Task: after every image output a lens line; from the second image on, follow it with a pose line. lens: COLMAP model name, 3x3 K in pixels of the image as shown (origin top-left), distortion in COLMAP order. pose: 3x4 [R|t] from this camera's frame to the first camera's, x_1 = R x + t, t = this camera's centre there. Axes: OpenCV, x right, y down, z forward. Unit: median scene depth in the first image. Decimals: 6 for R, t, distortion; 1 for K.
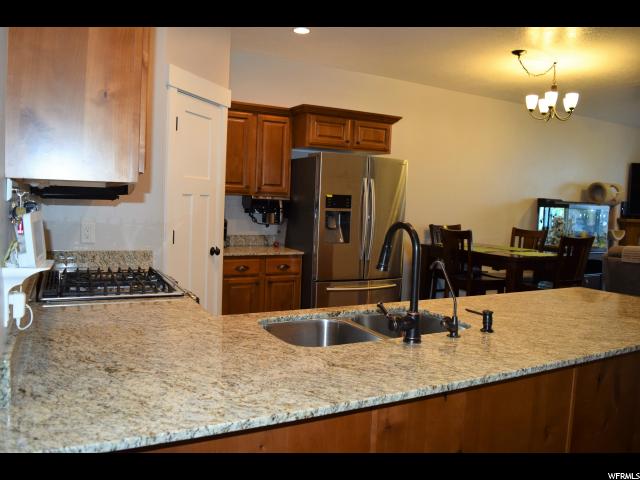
lens RADIAL K [[500.6, 0, 320.9], [0, 500.6, 236.3], [0, 0, 1]] dist [-0.086877, 0.015236]
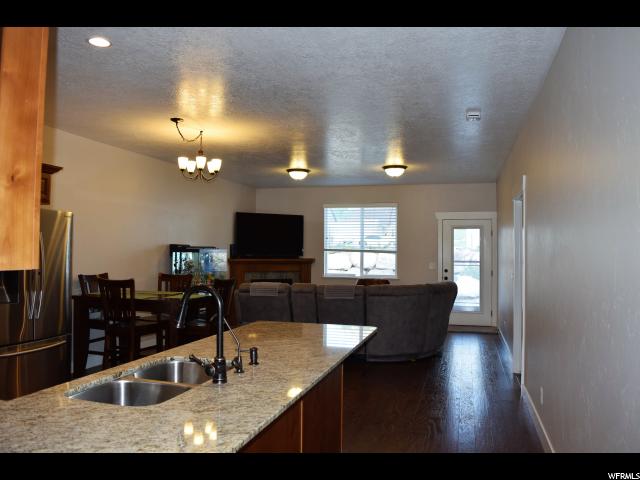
lens RADIAL K [[500.6, 0, 320.9], [0, 500.6, 236.3], [0, 0, 1]] dist [-0.086877, 0.015236]
pose [[0.693676, -0.008729, 0.720235, -0.194115], [0.065553, 0.996542, -0.051057, -0.025137], [-0.717298, 0.082630, 0.691849, -0.018526]]
